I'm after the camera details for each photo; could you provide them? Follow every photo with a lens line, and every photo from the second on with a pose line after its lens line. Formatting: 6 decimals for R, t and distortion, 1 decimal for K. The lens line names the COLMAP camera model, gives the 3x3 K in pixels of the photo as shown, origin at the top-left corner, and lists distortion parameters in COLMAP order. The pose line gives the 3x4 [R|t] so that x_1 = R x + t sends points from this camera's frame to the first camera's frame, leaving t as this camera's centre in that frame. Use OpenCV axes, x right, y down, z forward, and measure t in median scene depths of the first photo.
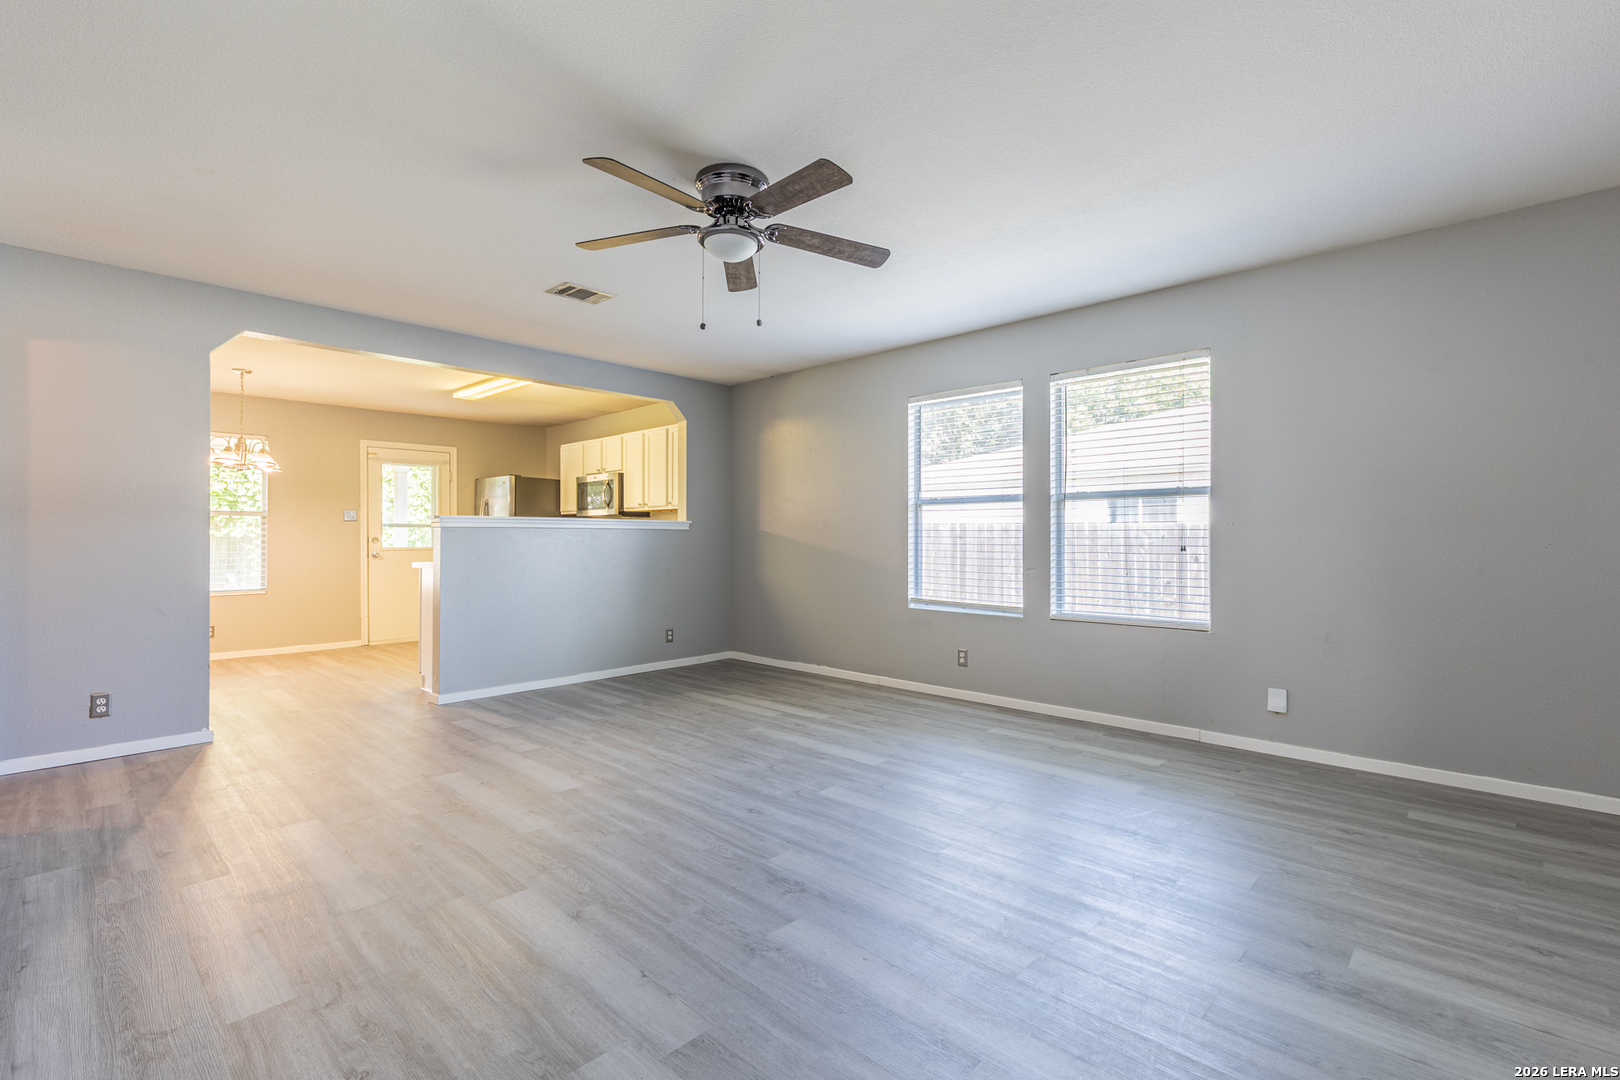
lens RADIAL K [[733.5, 0, 815.1], [0, 733.5, 534.8], [0, 0, 1]] dist [0.008318, -0.000640]
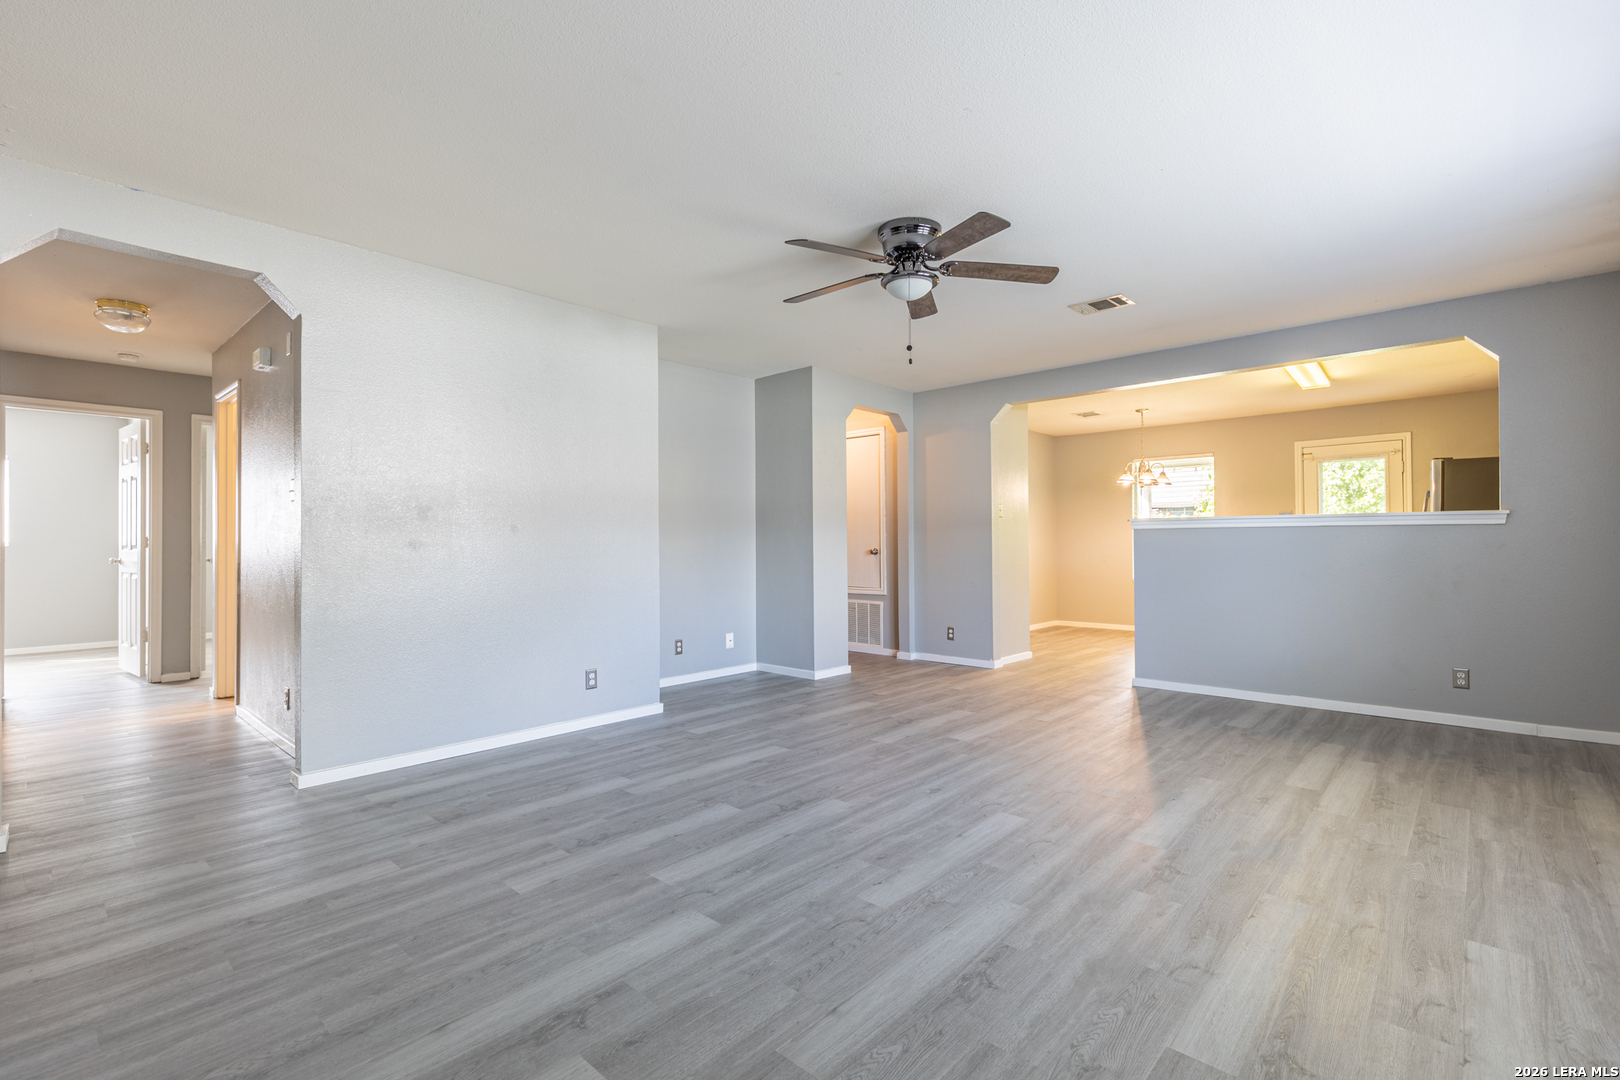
lens RADIAL K [[727.9, 0, 811.8], [0, 727.9, 536.6], [0, 0, 1]] dist [0.010557, -0.001660]
pose [[0.015273, -0.006007, -0.999865, 1.020091], [0.010798, 0.999925, -0.005843, 0.003963], [0.999825, -0.010708, 0.015337, 0.822127]]
